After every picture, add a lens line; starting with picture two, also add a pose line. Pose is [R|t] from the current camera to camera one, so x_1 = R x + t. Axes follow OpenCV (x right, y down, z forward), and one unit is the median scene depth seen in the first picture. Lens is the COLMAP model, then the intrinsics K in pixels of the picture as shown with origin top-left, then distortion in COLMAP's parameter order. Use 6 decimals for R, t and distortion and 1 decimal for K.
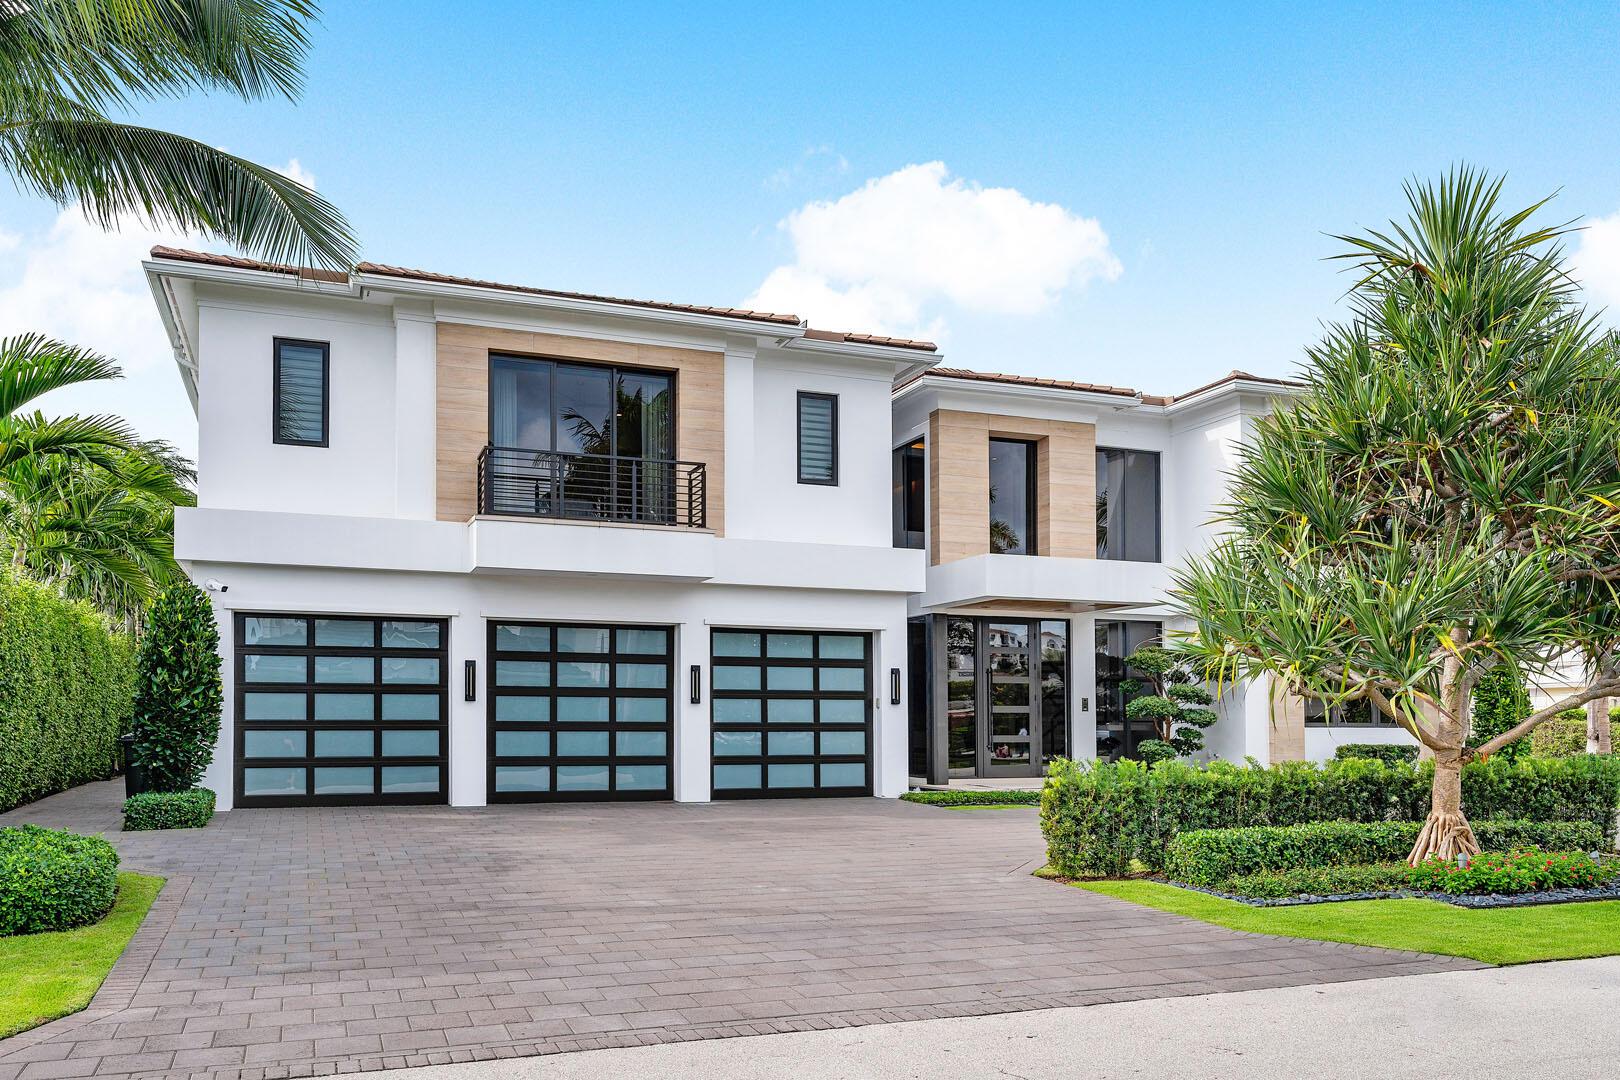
lens RADIAL K [[1139.6, 0, 810.0], [0, 1139.6, 540.0], [0, 0, 1]] dist [0.001938, 0.002738]
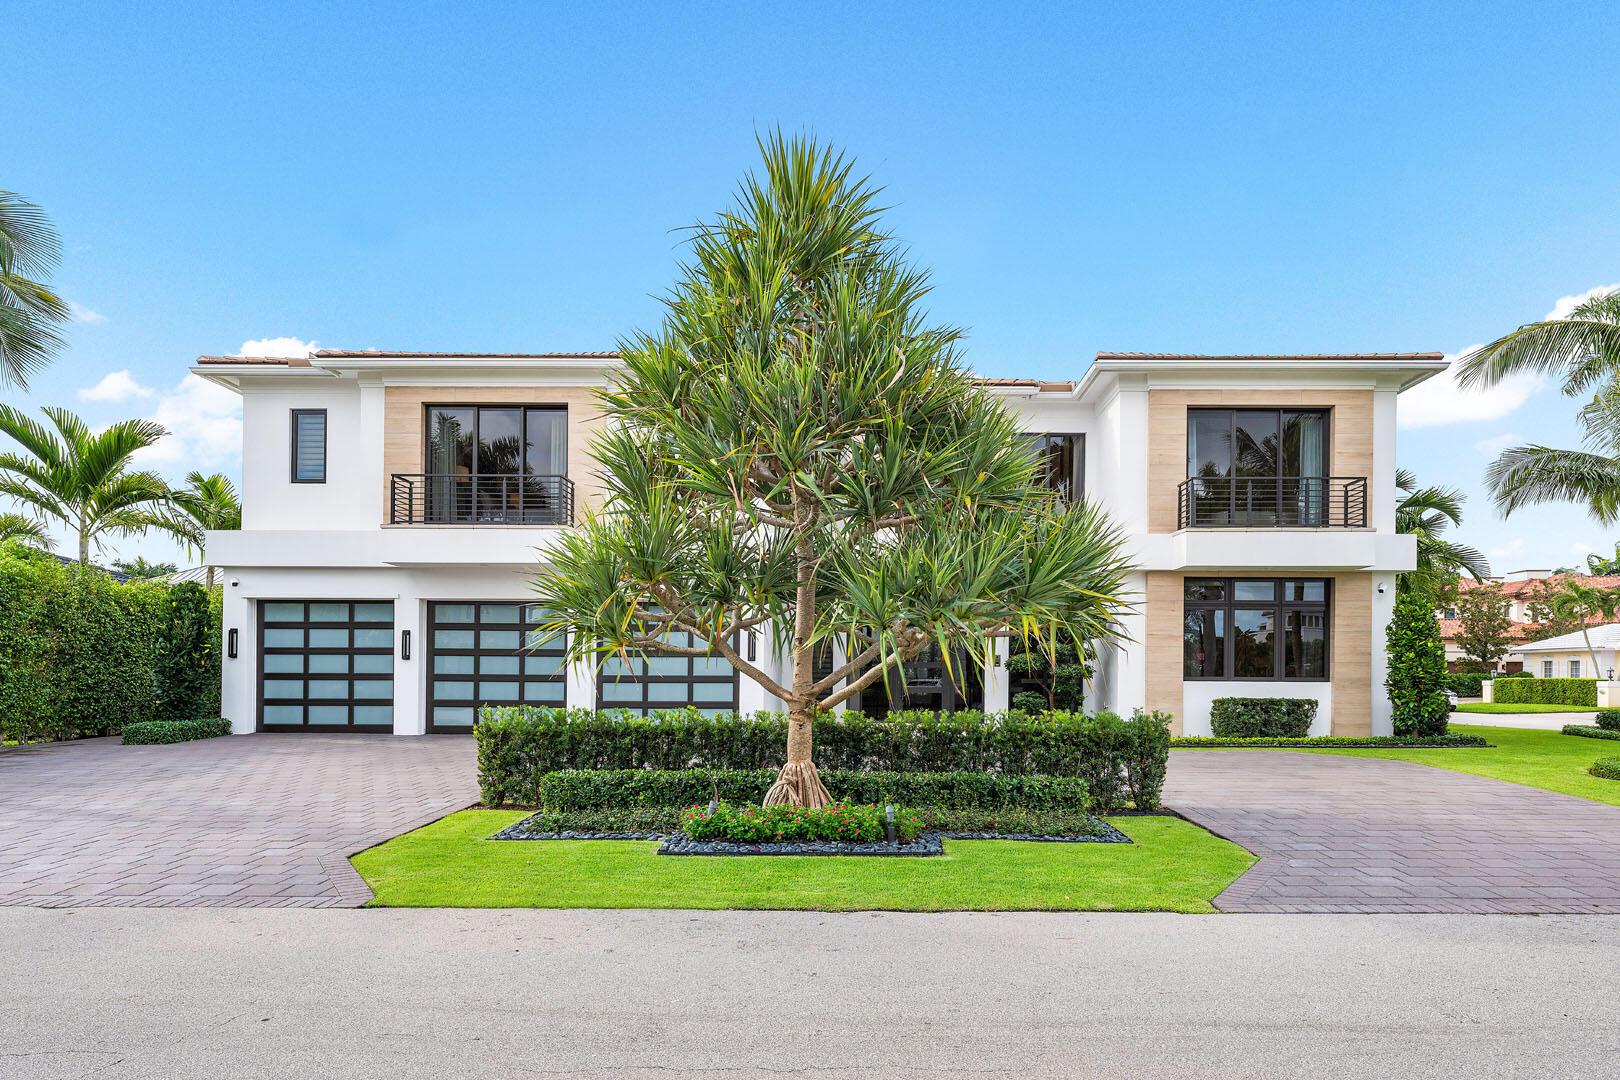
lens RADIAL K [[870.0, 0, 810.0], [0, 870.0, 570.4], [0, 0, 1]] dist [-0.001694, 0.000404]
pose [[0.942418, -0.039033, -0.332151, 0.544274], [0.050591, 0.998375, 0.026220, 0.032141], [0.330588, -0.041514, 0.942862, 0.181606]]
